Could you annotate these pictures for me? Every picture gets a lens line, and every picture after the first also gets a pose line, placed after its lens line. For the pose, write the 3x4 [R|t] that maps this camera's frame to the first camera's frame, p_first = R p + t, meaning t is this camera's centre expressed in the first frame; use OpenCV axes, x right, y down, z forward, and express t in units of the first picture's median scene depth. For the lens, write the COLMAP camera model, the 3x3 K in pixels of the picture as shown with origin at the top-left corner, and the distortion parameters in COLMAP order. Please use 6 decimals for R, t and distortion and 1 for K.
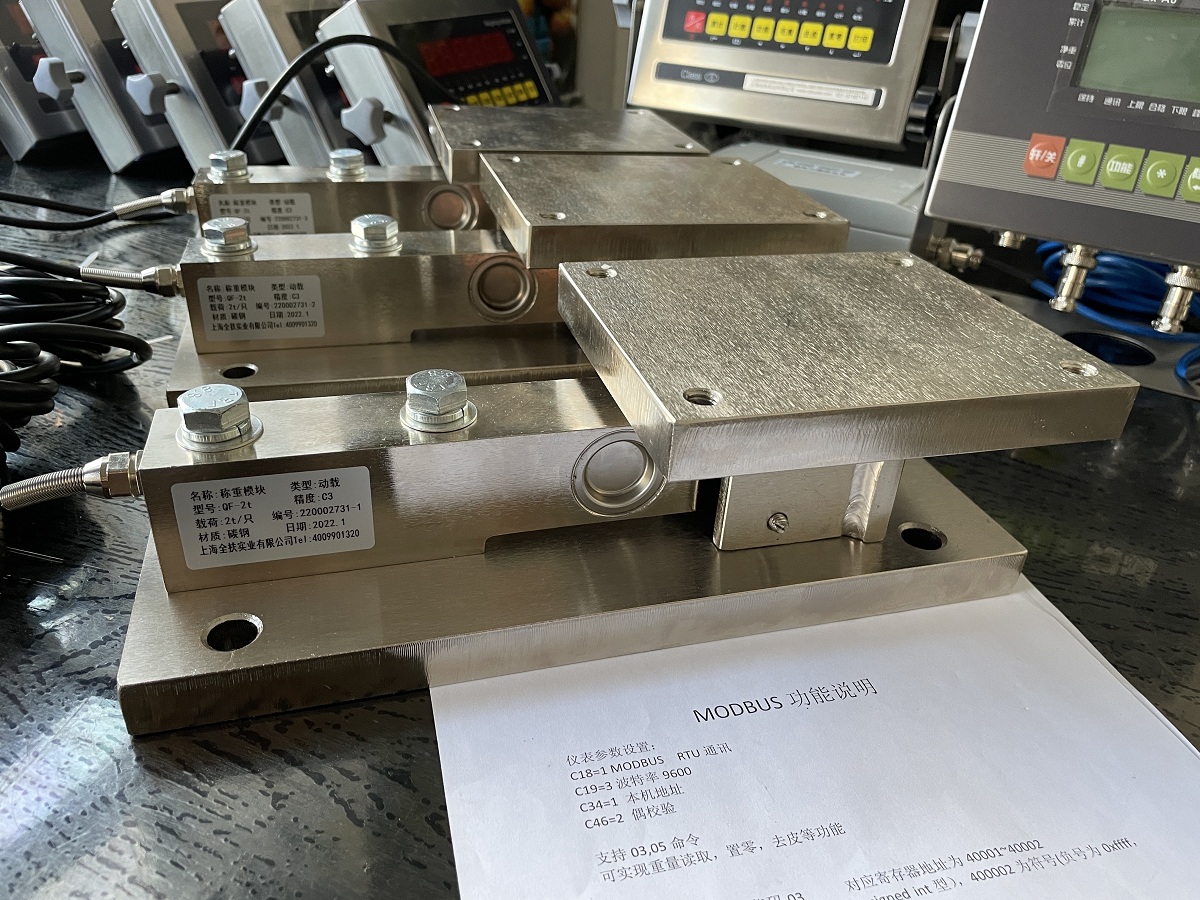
lens RADIAL K [[931.1, 0, 600.0], [0, 931.1, 450.0], [0, 0, 1]] dist [0.080086, -0.117039]
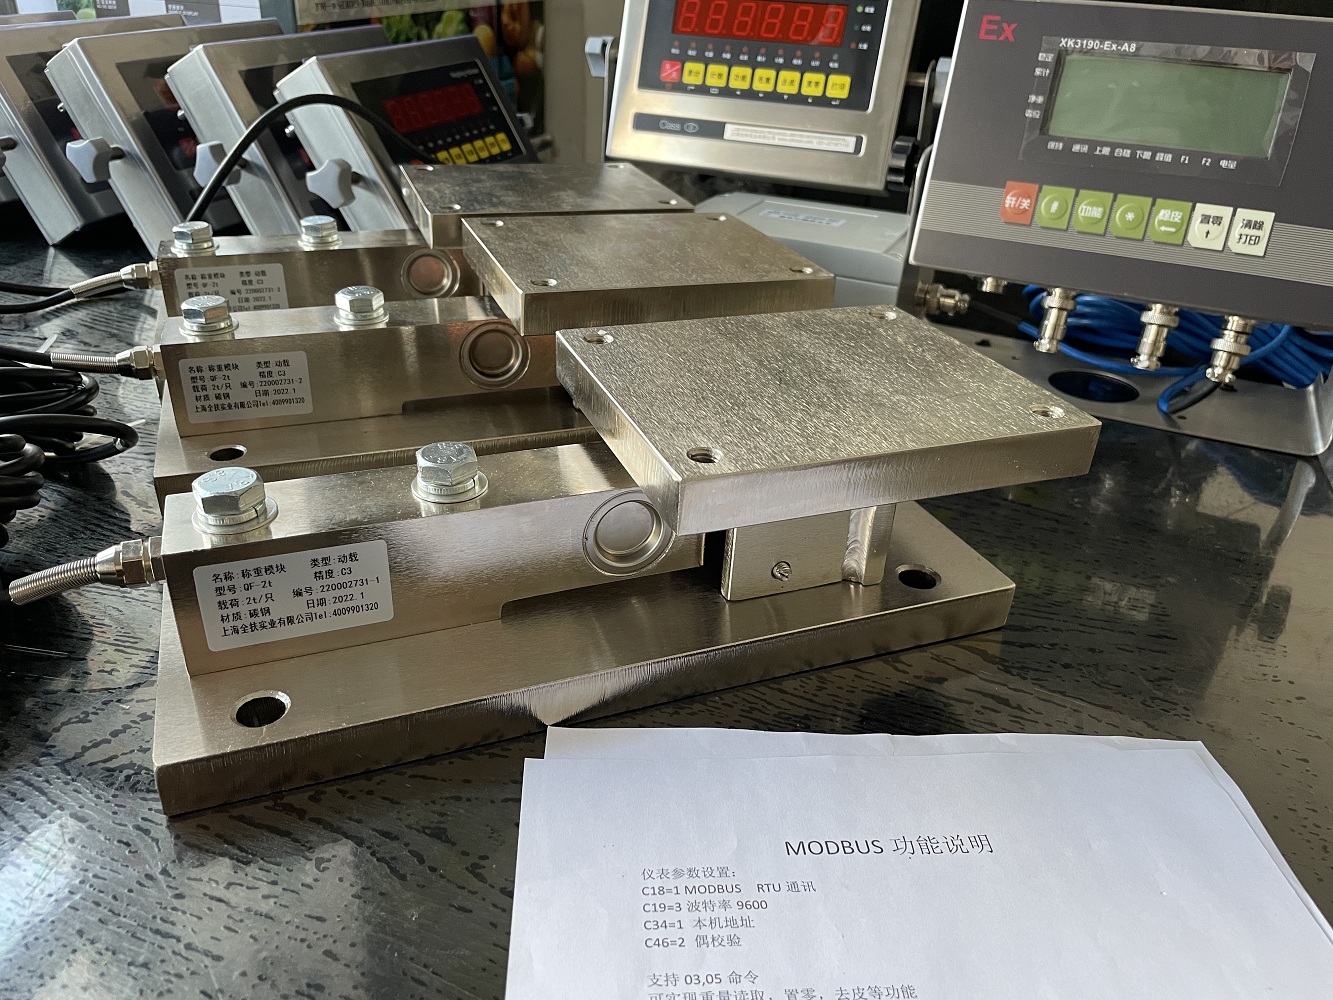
lens RADIAL K [[1034.3, 0, 666.5], [0, 1034.3, 500.0], [0, 0, 1]] dist [0.080086, -0.117039]
pose [[0.995579, -0.055080, 0.076087, -0.016907], [0.056245, 0.998329, -0.013249, 0.004605], [-0.075230, 0.017470, 0.997013, -0.113548]]
